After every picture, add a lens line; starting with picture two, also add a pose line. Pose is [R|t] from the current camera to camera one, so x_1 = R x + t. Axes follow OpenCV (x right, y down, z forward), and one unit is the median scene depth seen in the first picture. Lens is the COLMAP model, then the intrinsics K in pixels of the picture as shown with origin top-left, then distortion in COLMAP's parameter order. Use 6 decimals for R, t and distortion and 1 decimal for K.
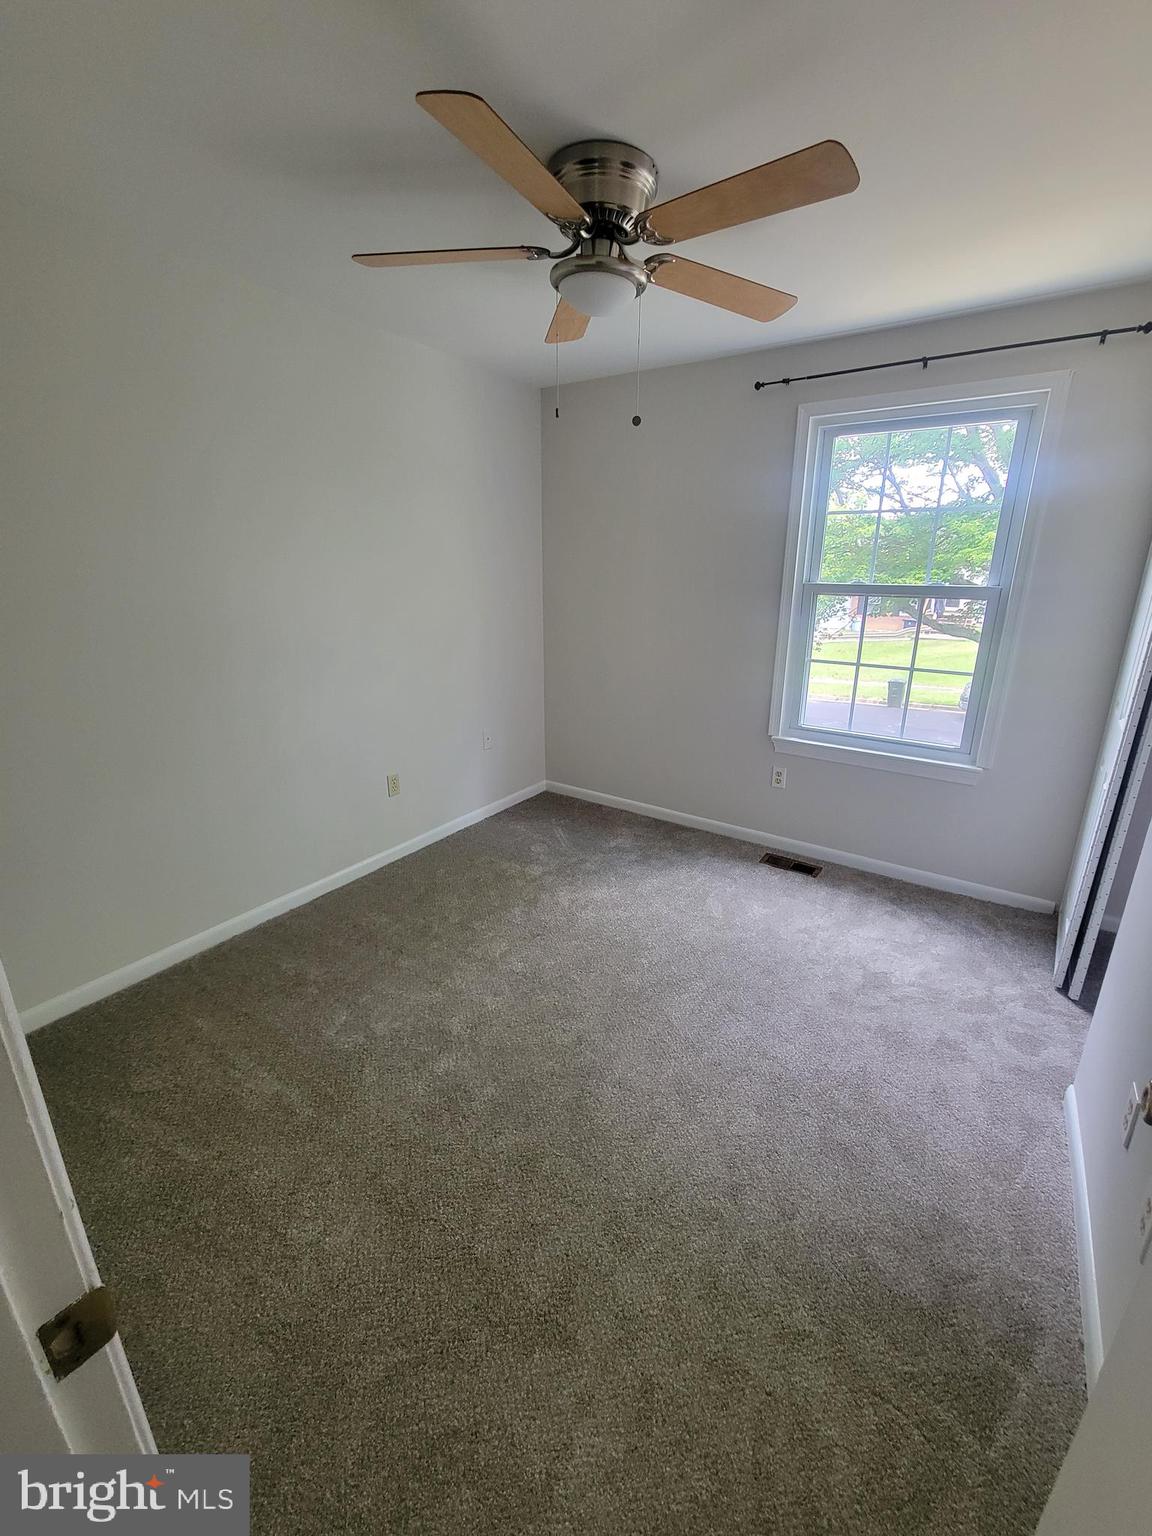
lens RADIAL K [[654.2, 0, 576.0], [0, 654.2, 768.0], [0, 0, 1]] dist [-0.001264, -0.000224]
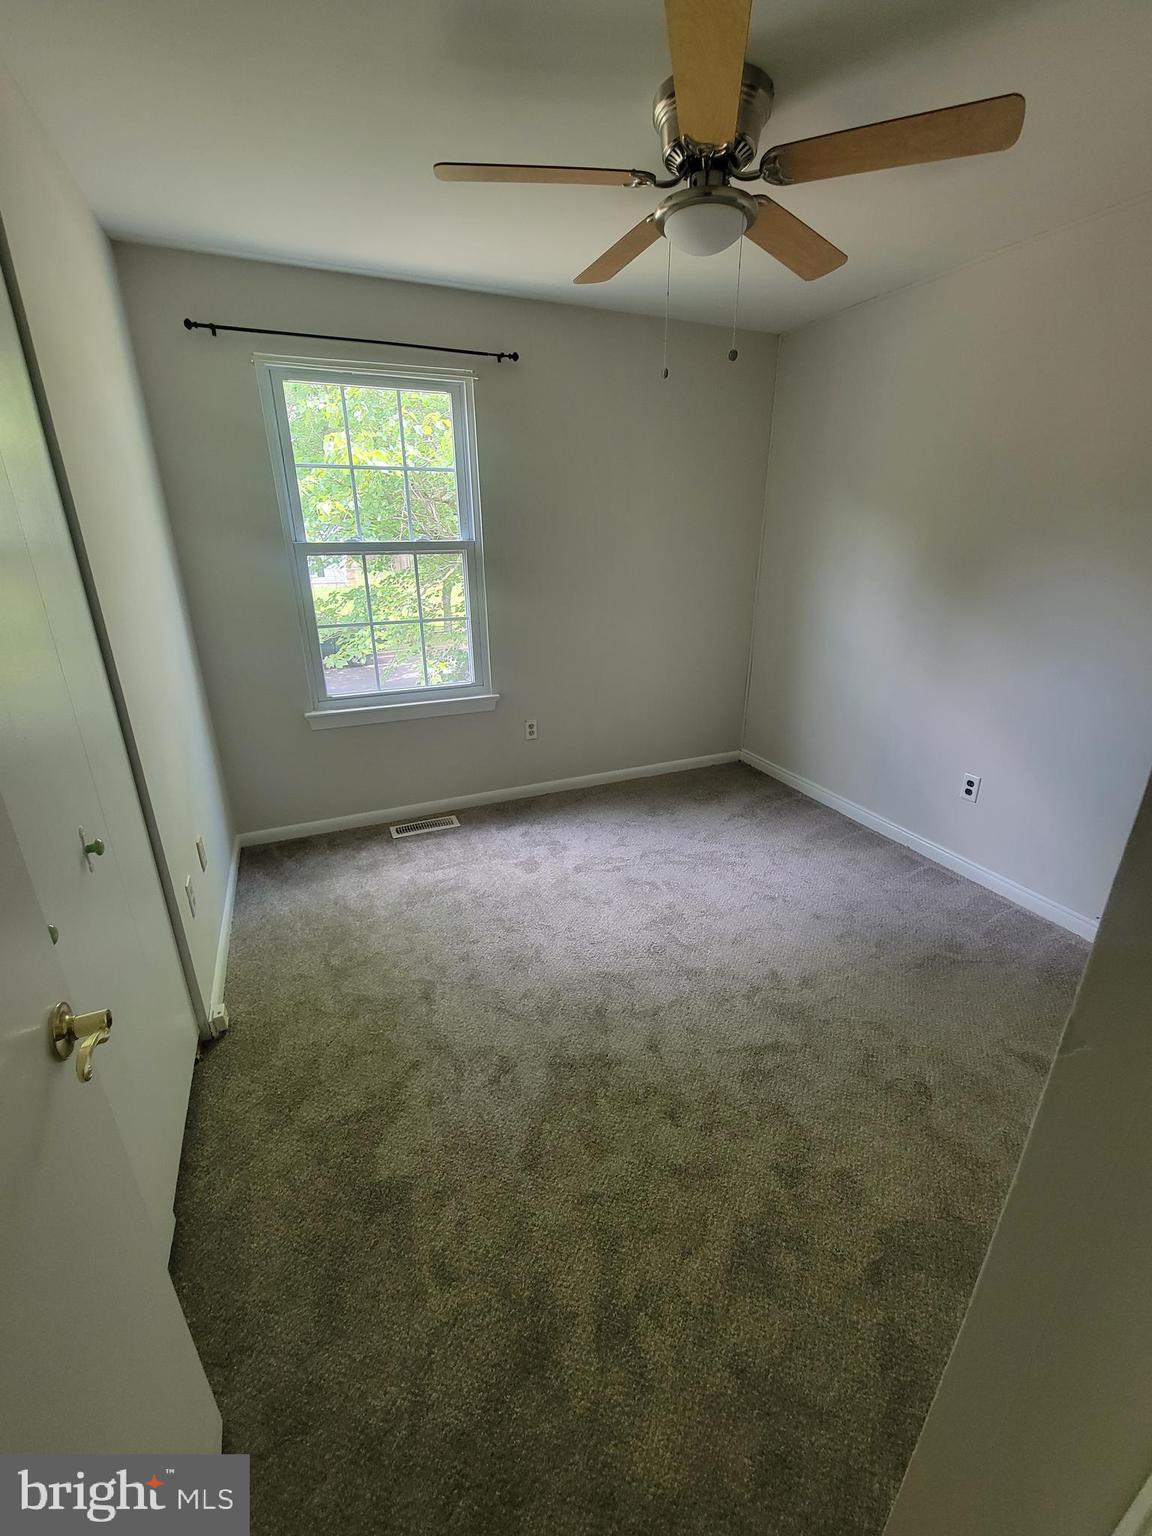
lens RADIAL K [[654.2, 0, 576.0], [0, 654.2, 768.0], [0, 0, 1]] dist [-0.001264, -0.000224]
pose [[0.520433, -0.309847, 0.795703, -0.330536], [0.264832, 0.944463, 0.194560, -0.073365], [-0.811796, 0.109473, 0.573588, 0.231430]]
